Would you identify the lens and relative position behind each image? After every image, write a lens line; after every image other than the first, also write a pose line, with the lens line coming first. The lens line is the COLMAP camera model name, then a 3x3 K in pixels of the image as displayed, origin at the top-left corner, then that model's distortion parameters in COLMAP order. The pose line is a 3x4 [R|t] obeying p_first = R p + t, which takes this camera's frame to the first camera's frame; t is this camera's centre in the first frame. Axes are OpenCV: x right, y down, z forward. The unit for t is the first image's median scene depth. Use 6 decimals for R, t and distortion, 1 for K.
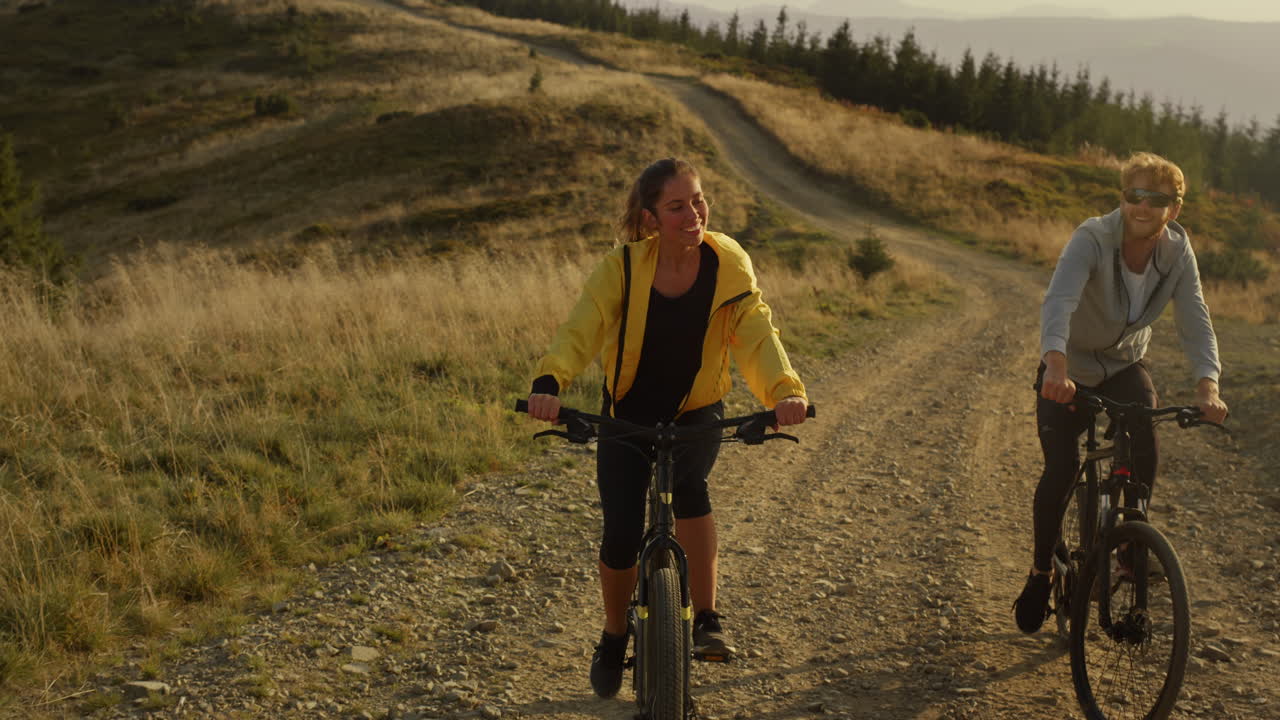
lens RADIAL K [[1784.2, 0, 640.0], [0, 1784.2, 360.0], [0, 0, 1]] dist [-0.055170, 0.036161]
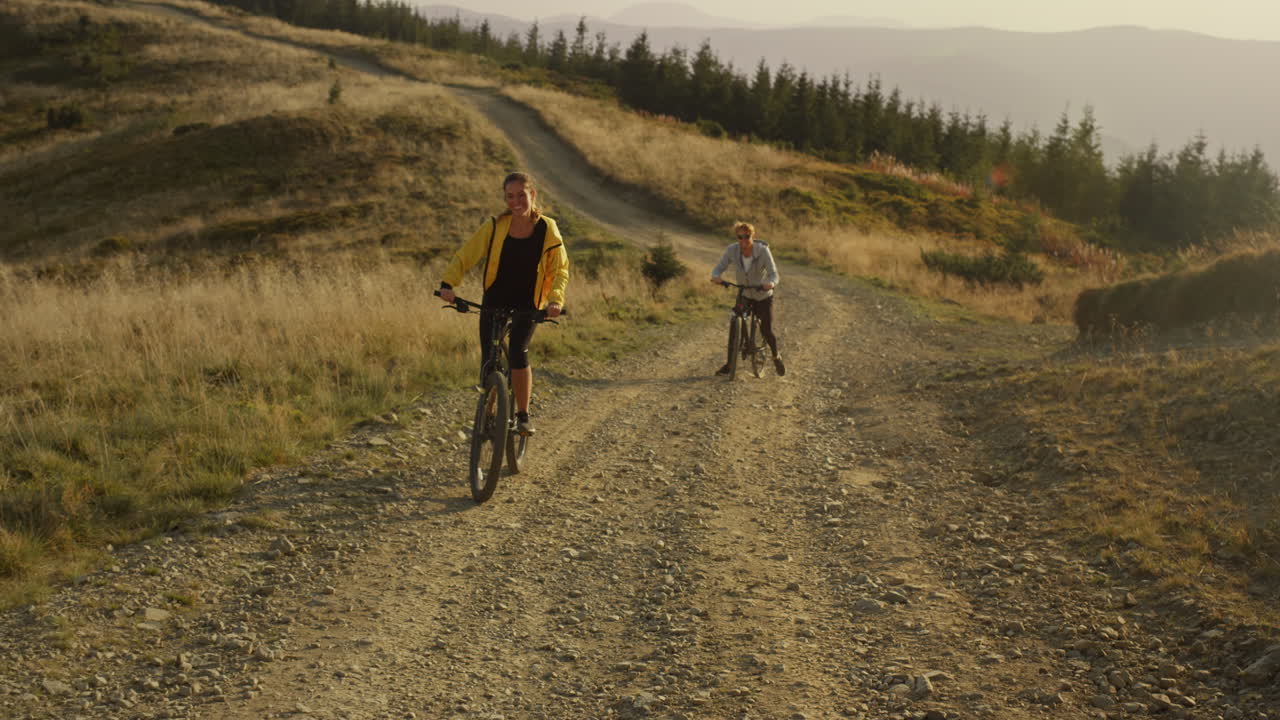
lens RADIAL K [[1784.2, 0, 640.0], [0, 1784.2, 360.0], [0, 0, 1]] dist [-0.055170, 0.036161]
pose [[0.994089, -0.016466, 0.107316, 0.003472], [0.017010, 0.999847, -0.004158, 0.001119], [-0.107231, 0.005959, 0.994216, -0.017282]]
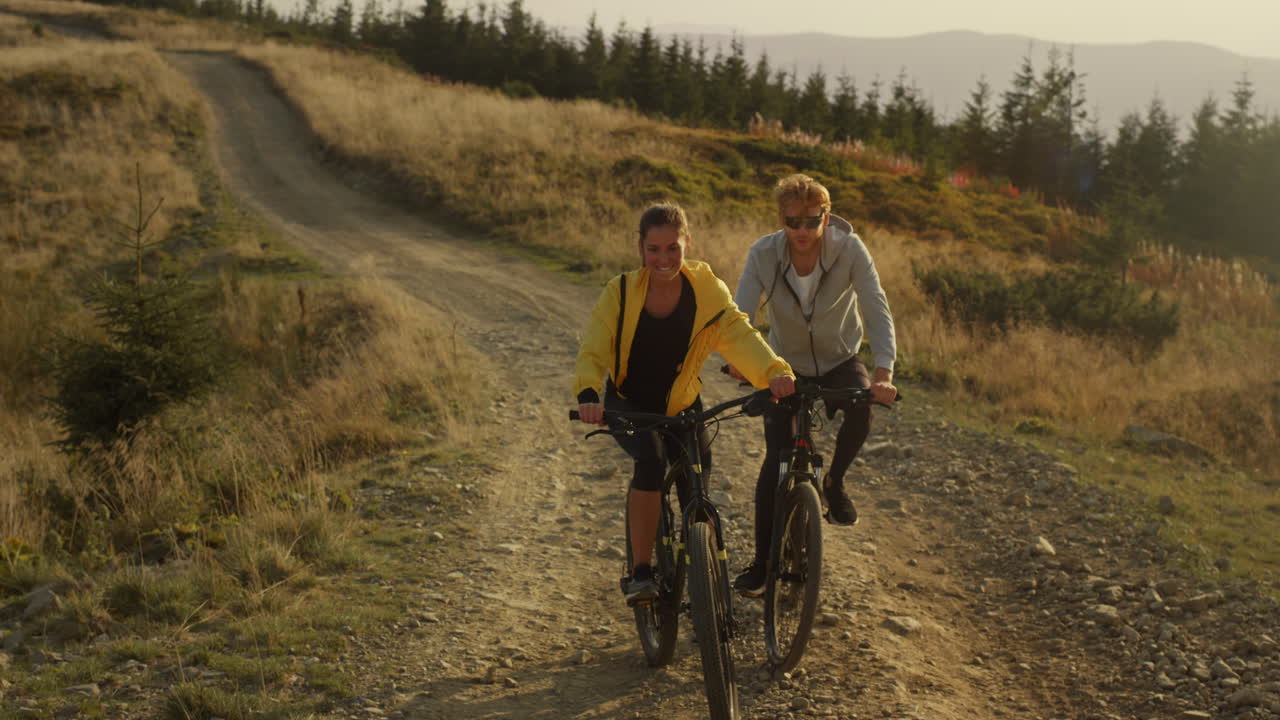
lens RADIAL K [[1683.3, 0, 640.0], [0, 1683.3, 360.0], [0, 0, 1]] dist [-0.013238, 0.004630]
pose [[0.980632, -0.039196, 0.191899, 0.110637], [0.040547, 0.999173, -0.003114, -0.038023], [-0.191618, 0.010835, 0.981410, 0.532515]]
